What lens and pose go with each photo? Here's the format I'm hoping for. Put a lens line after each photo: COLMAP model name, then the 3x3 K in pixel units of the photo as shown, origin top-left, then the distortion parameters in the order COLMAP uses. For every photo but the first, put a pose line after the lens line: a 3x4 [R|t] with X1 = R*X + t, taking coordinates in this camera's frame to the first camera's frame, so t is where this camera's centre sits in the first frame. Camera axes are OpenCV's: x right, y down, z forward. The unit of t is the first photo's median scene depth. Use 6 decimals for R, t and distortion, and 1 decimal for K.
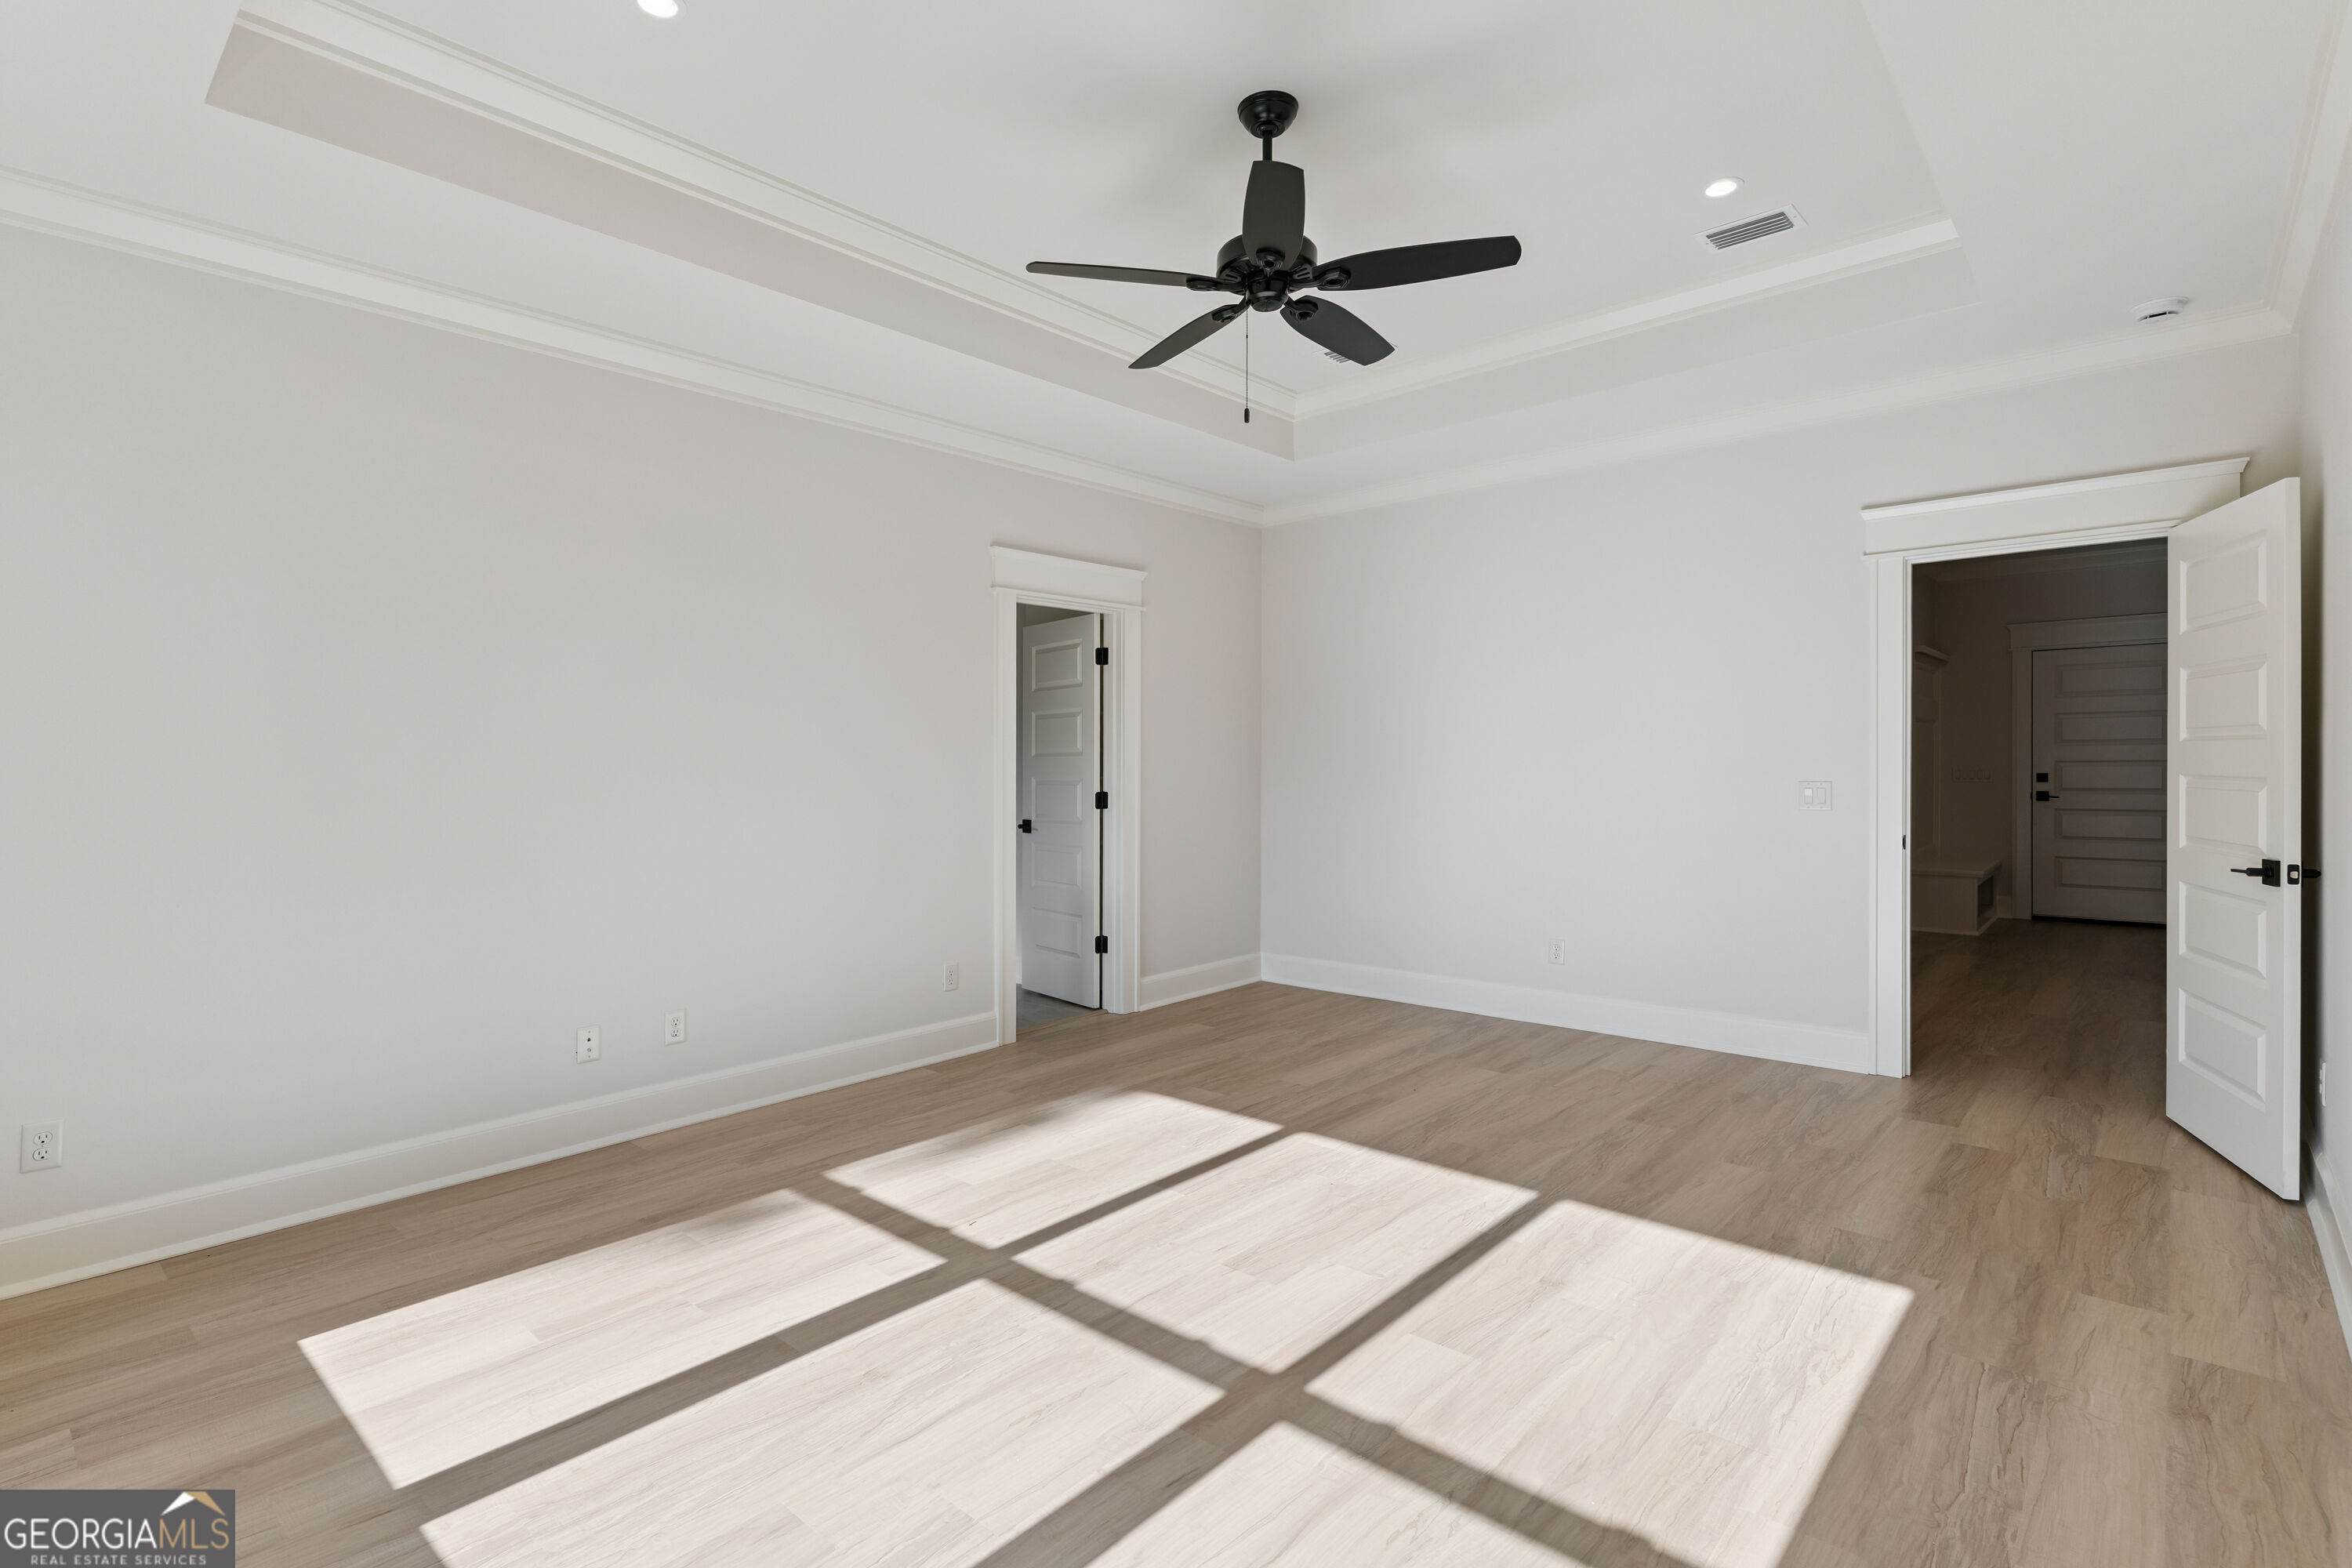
lens RADIAL K [[1129.7, 0, 1185.1], [0, 1129.7, 775.9], [0, 0, 1]] dist [0.012155, -0.002901]
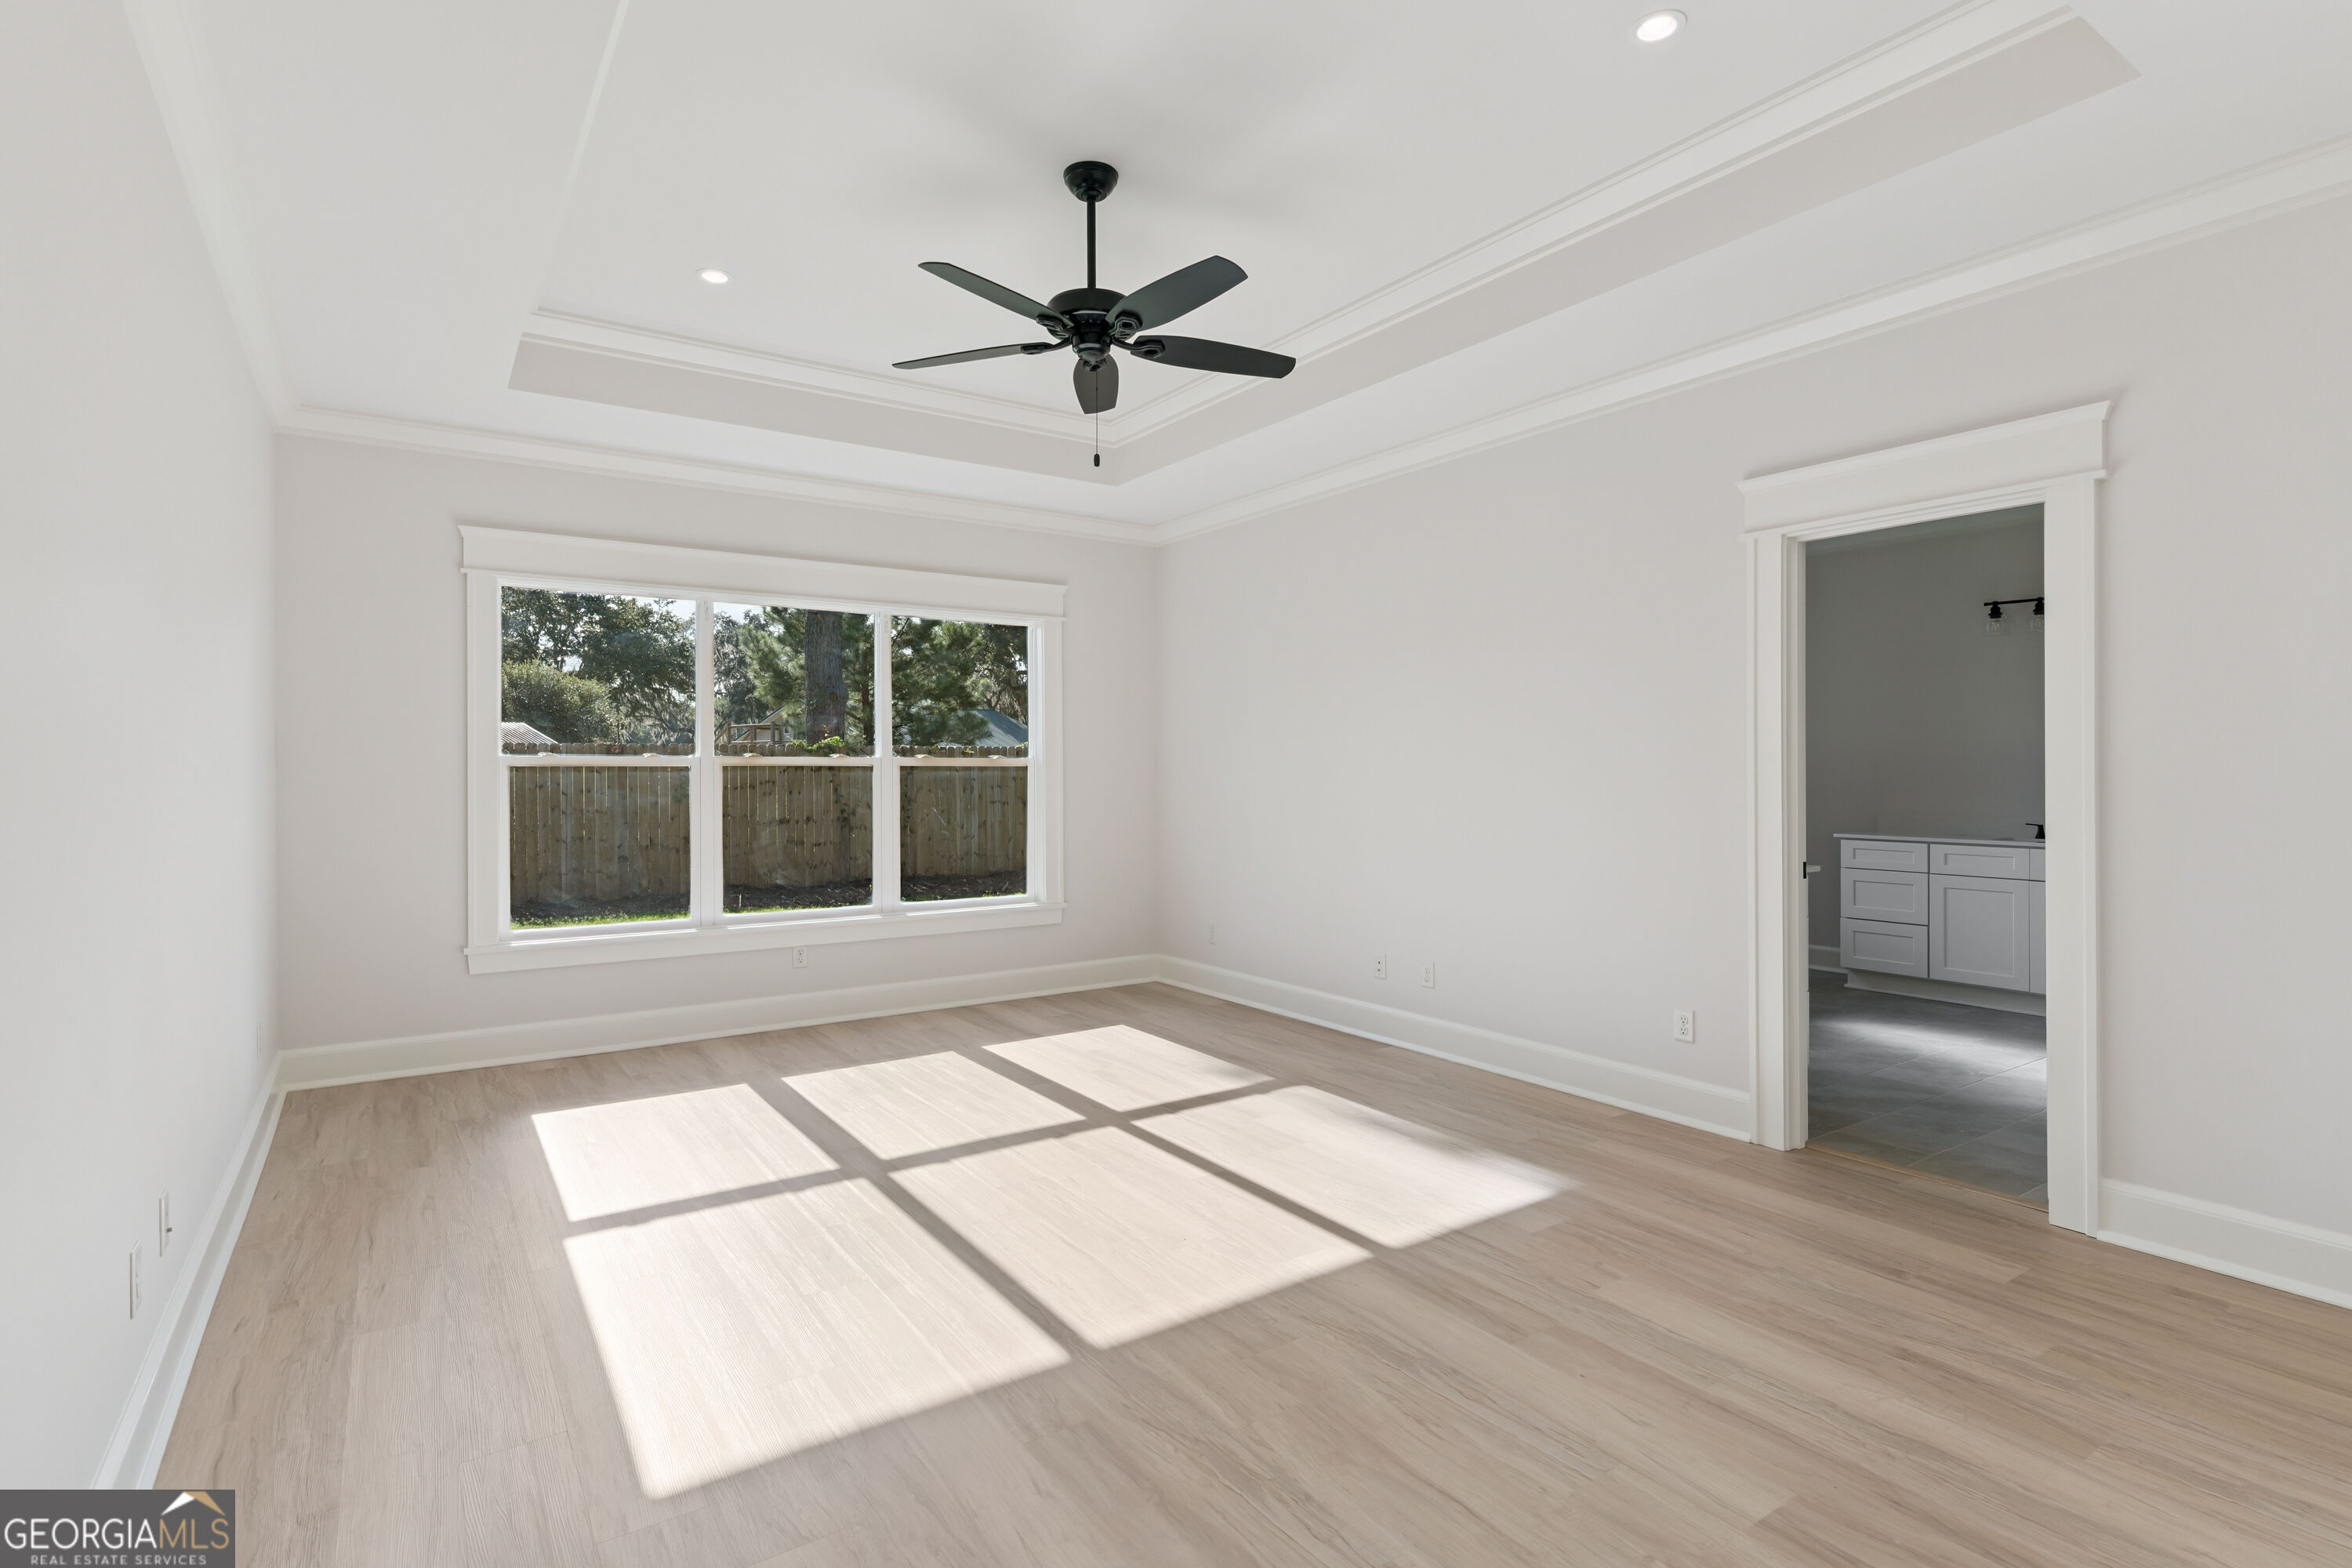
lens RADIAL K [[1129.7, 0, 1185.2], [0, 1129.7, 774.8], [0, 0, 1]] dist [0.012155, -0.002901]
pose [[-0.252640, 0.012304, -0.967482, 0.880207], [-0.003171, 0.999903, 0.013545, -0.028694], [0.967555, 0.006490, -0.252577, 1.058481]]
